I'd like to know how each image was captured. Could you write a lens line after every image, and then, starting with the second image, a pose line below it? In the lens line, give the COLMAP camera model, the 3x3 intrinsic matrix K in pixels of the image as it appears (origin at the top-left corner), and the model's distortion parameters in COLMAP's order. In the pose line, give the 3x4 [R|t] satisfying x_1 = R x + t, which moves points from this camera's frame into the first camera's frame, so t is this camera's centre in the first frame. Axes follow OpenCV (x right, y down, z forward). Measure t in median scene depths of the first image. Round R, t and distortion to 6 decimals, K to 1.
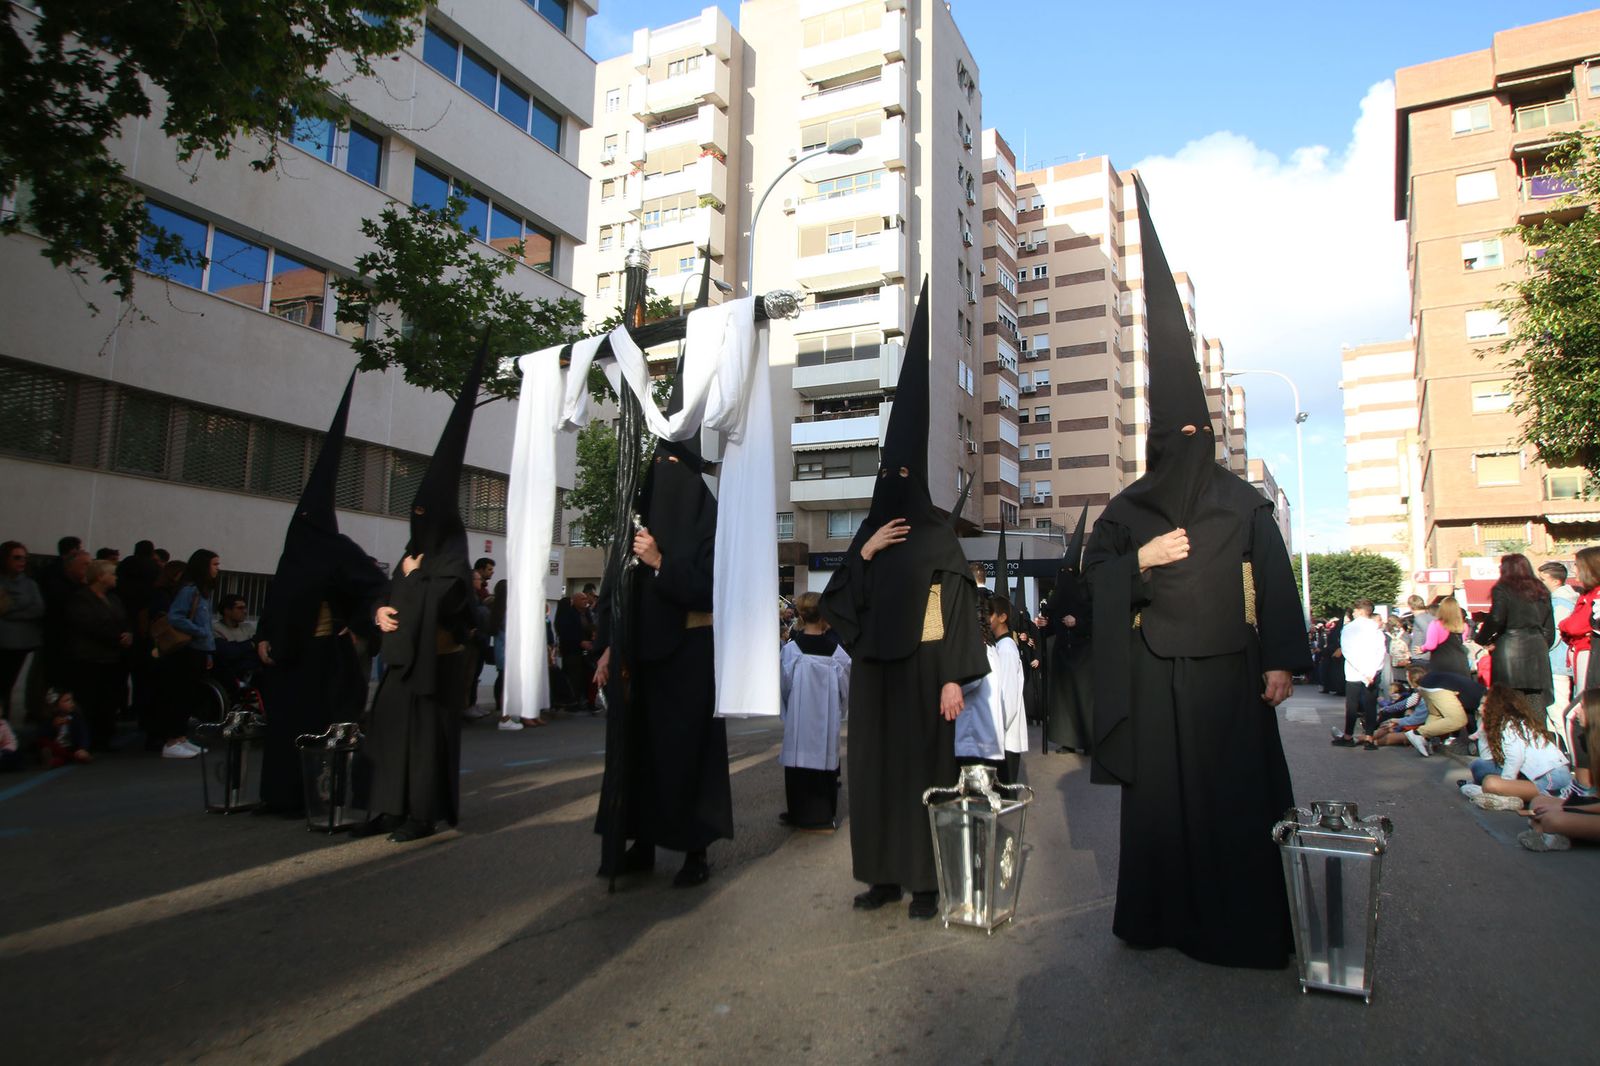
lens RADIAL K [[941.4, 0, 800.0], [0, 941.4, 533.0], [0, 0, 1]] dist [-0.022791, -0.010787]
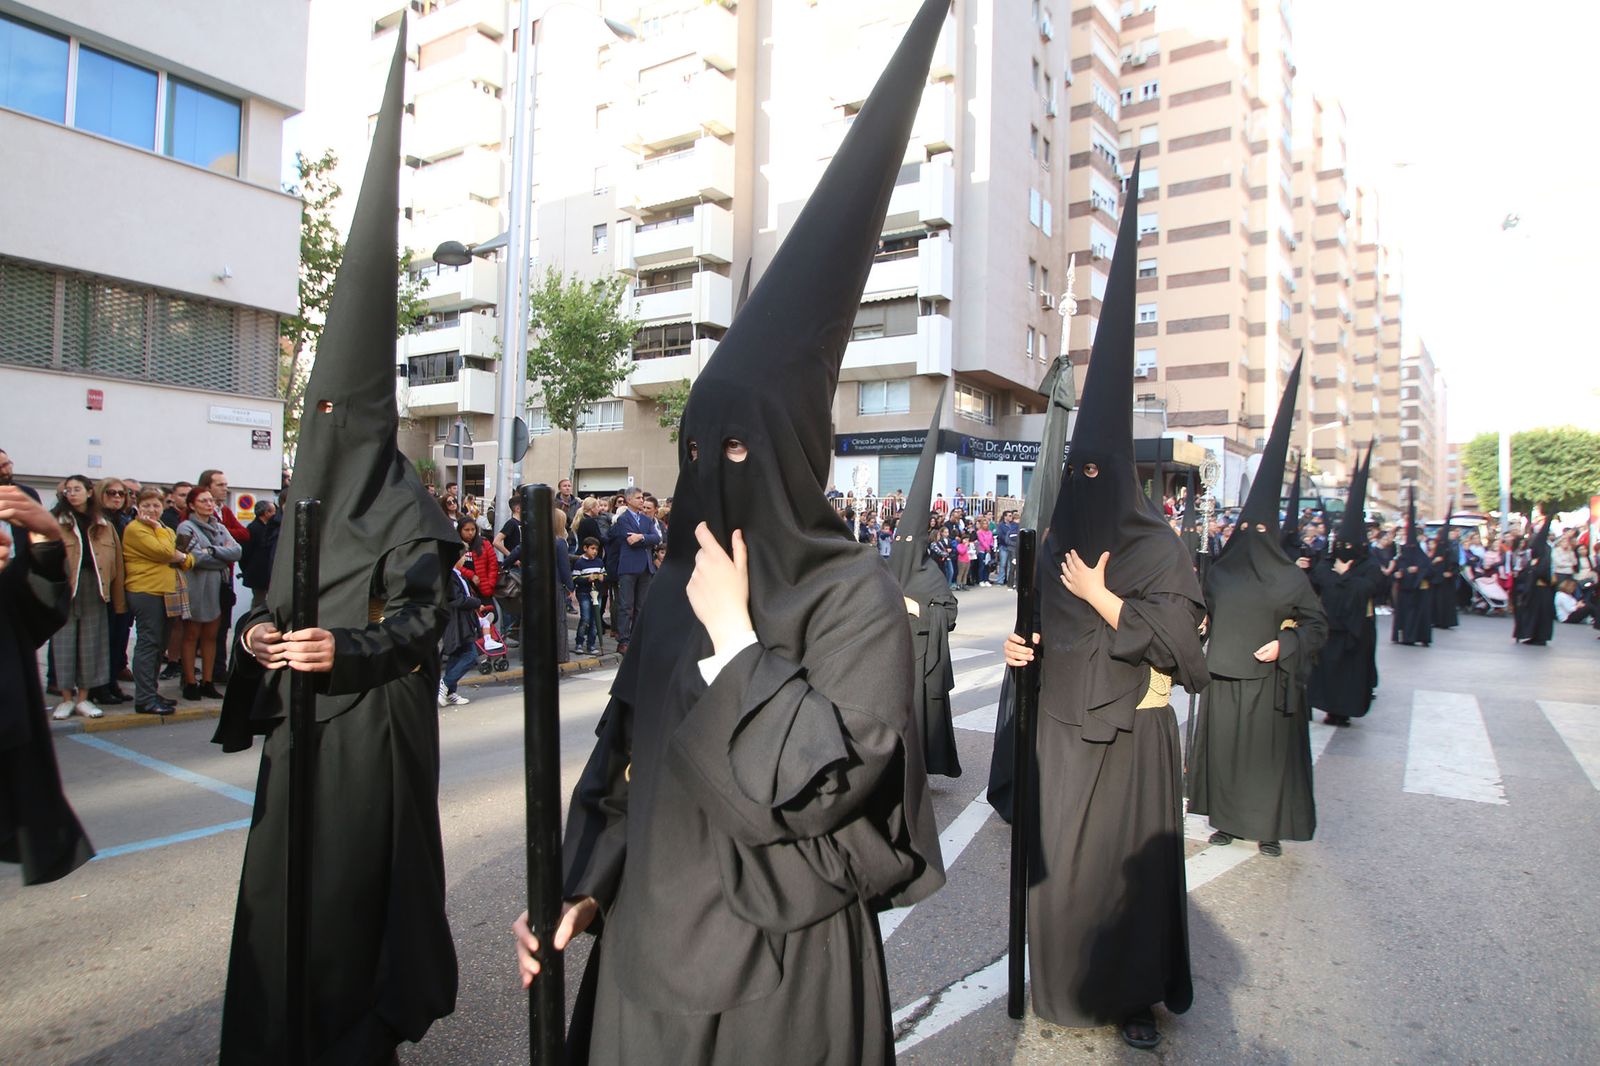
lens RADIAL K [[941.4, 0, 800.0], [0, 941.4, 533.0], [0, 0, 1]] dist [-0.022791, -0.010787]
pose [[0.992845, -0.000873, -0.119411, 0.054287], [0.013994, 0.993934, 0.109086, 0.011642], [0.118591, -0.109976, 0.986834, 0.130968]]
